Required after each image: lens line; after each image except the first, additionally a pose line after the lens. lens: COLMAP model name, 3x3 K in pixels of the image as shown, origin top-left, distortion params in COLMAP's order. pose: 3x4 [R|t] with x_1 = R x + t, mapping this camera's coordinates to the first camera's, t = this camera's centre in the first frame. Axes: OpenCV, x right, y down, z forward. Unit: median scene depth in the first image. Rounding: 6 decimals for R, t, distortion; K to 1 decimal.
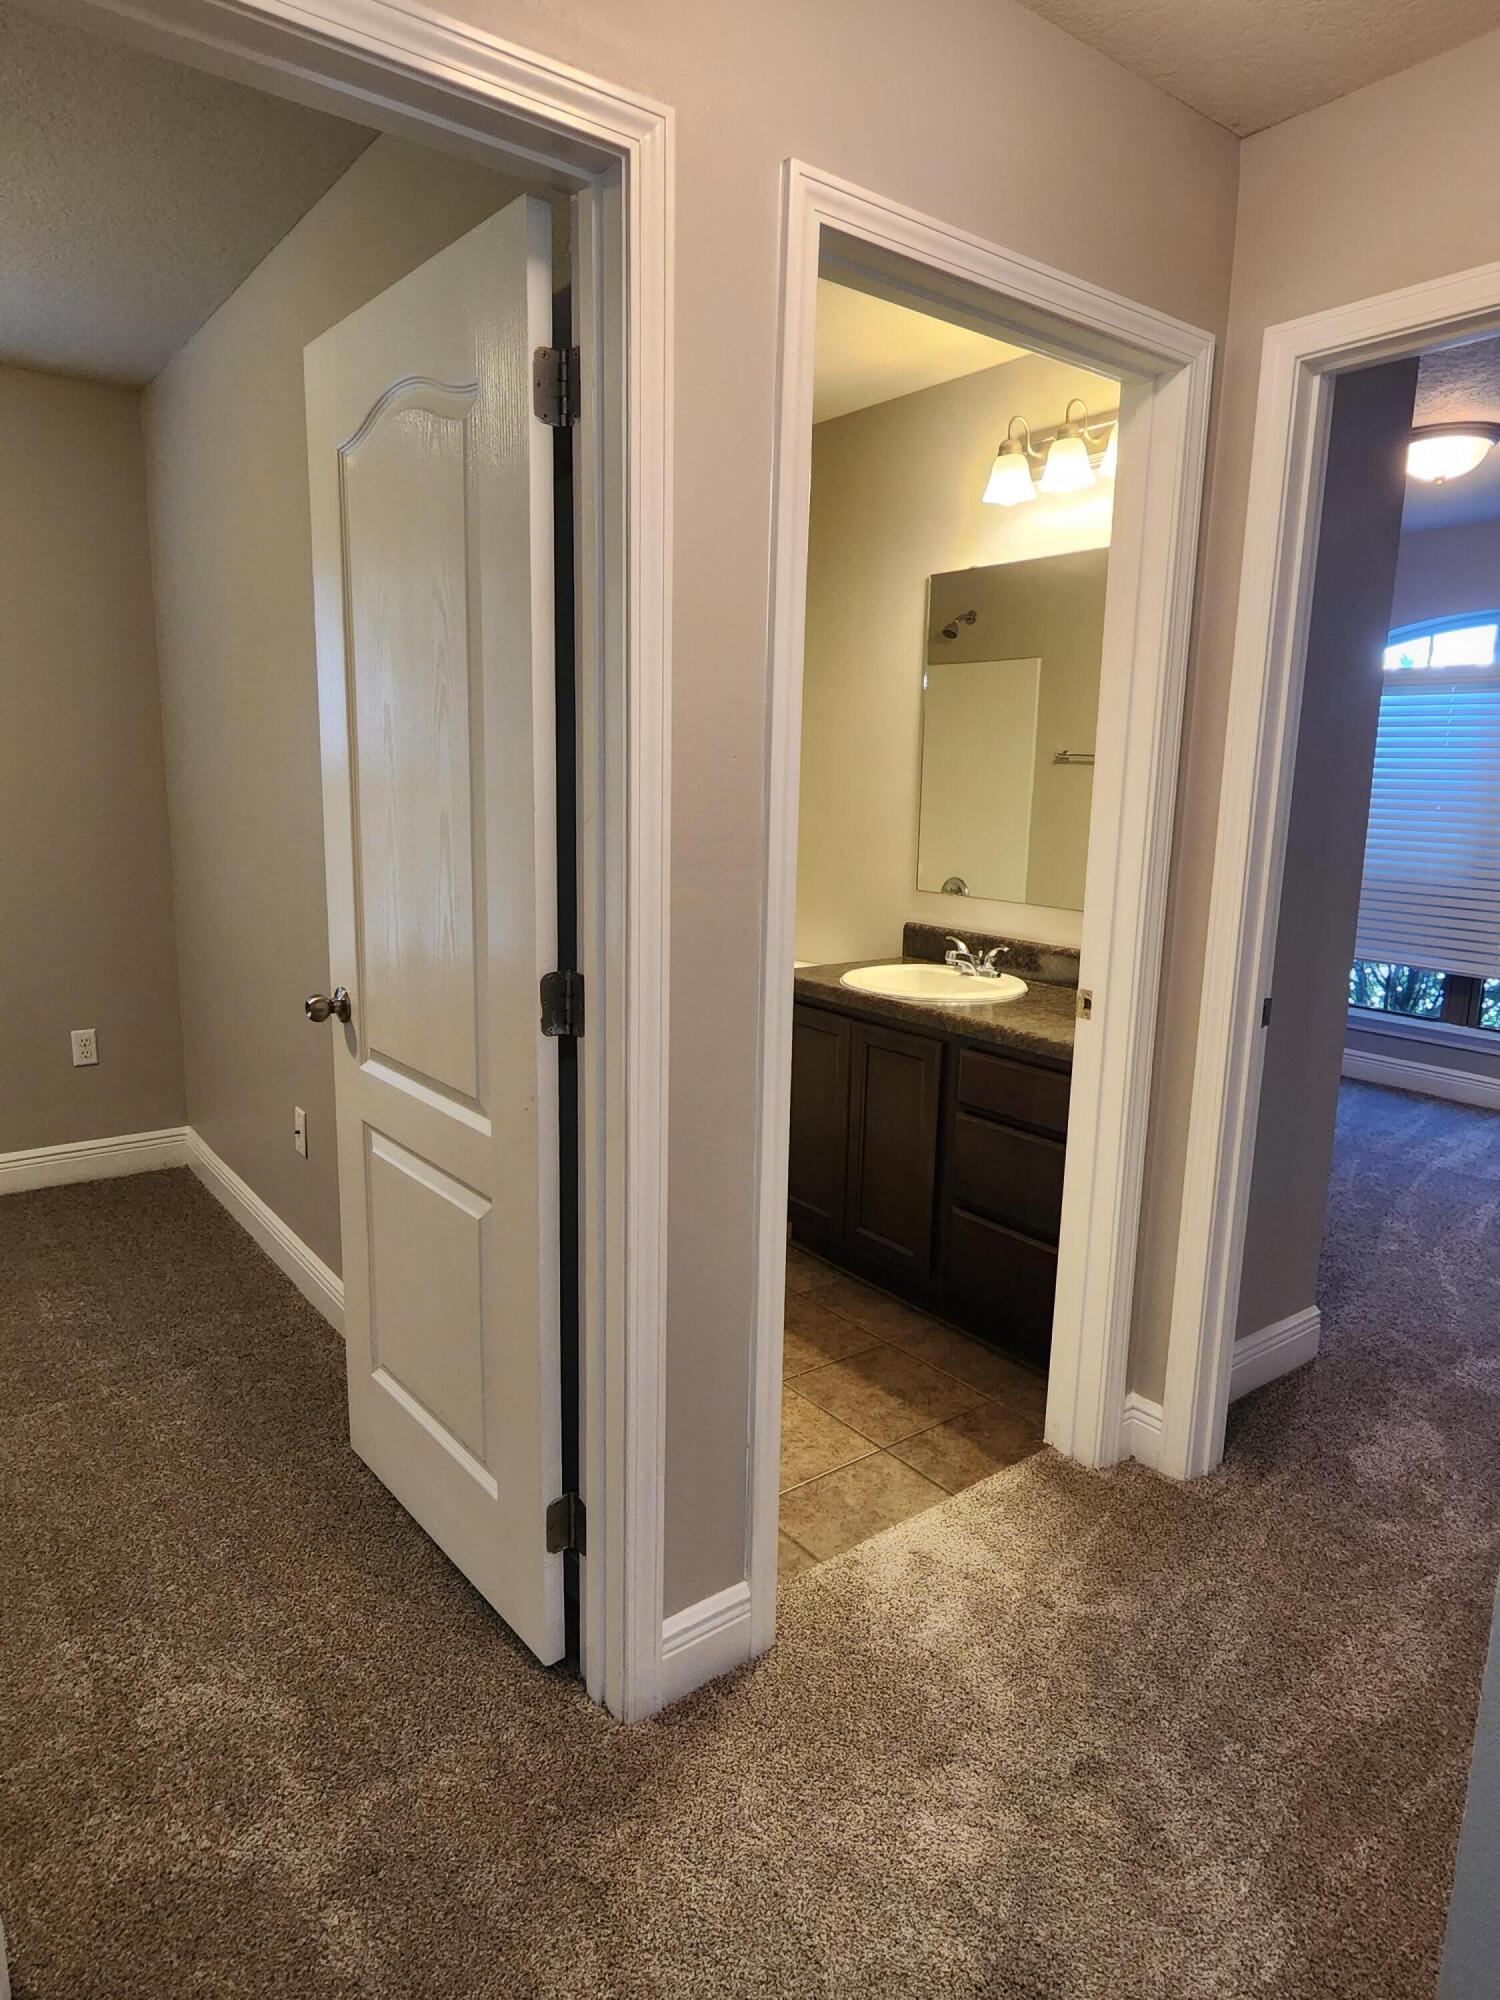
lens RADIAL K [[1214.2, 0, 748.2], [0, 1214.2, 1003.4], [0, 0, 1]] dist [0.003540, 0.002004]
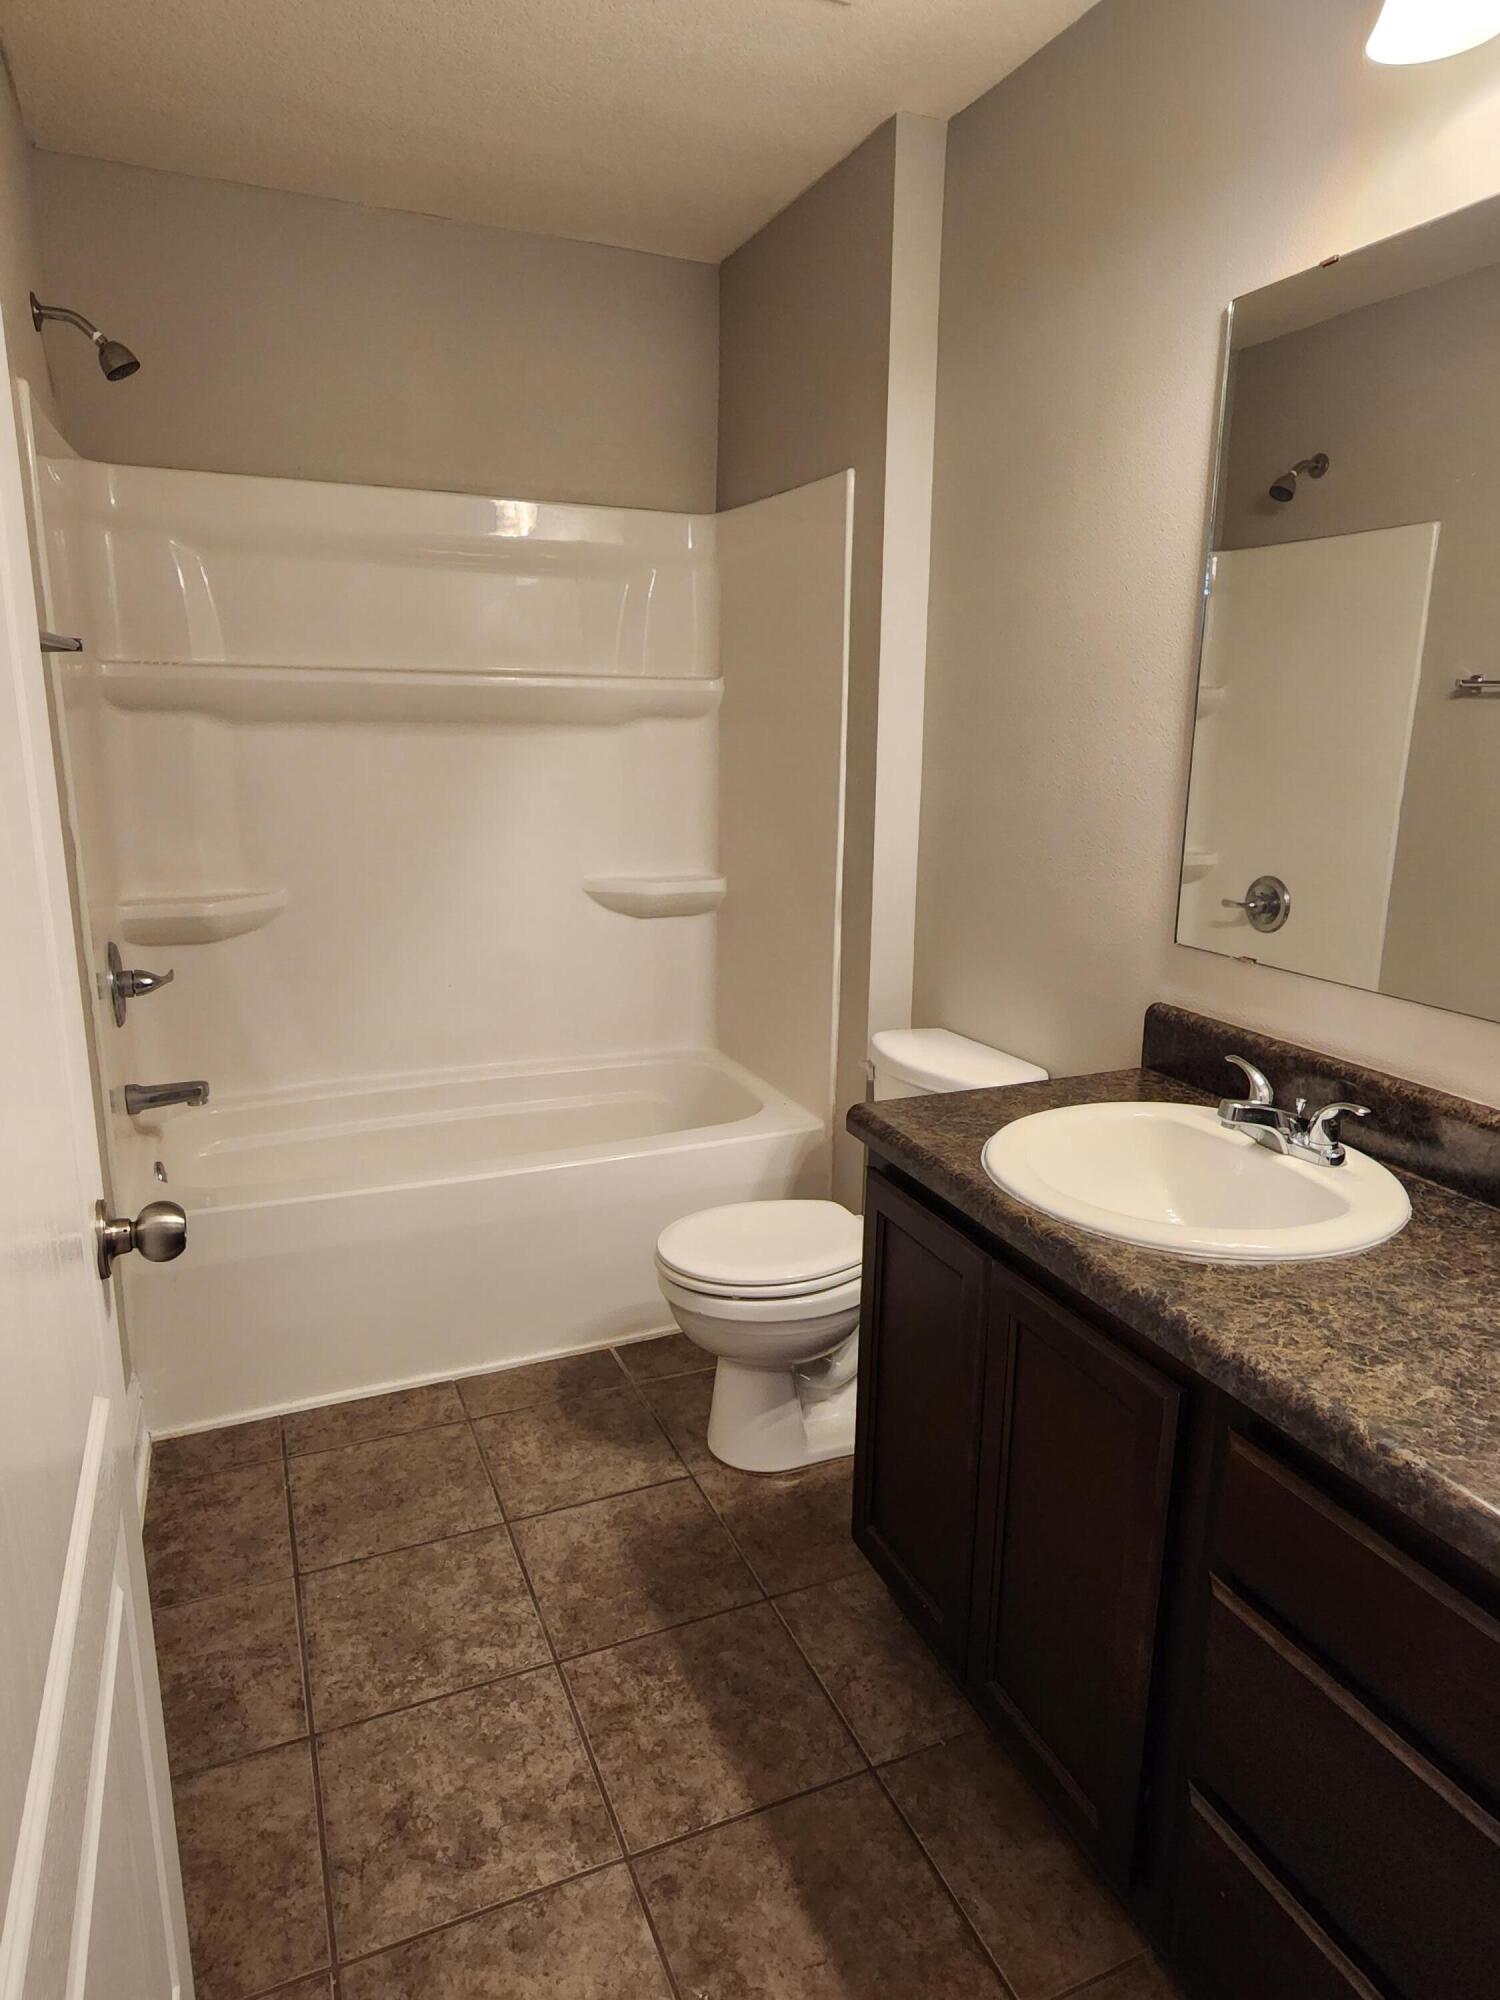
lens RADIAL K [[1214.2, 0, 754.9], [0, 1214.2, 991.3], [0, 0, 1]] dist [0.003540, 0.002004]
pose [[0.971345, 0.045893, -0.233201, 0.099637], [-0.038040, 0.998551, 0.038062, -0.098523], [0.234610, -0.028100, 0.971683, 0.525067]]
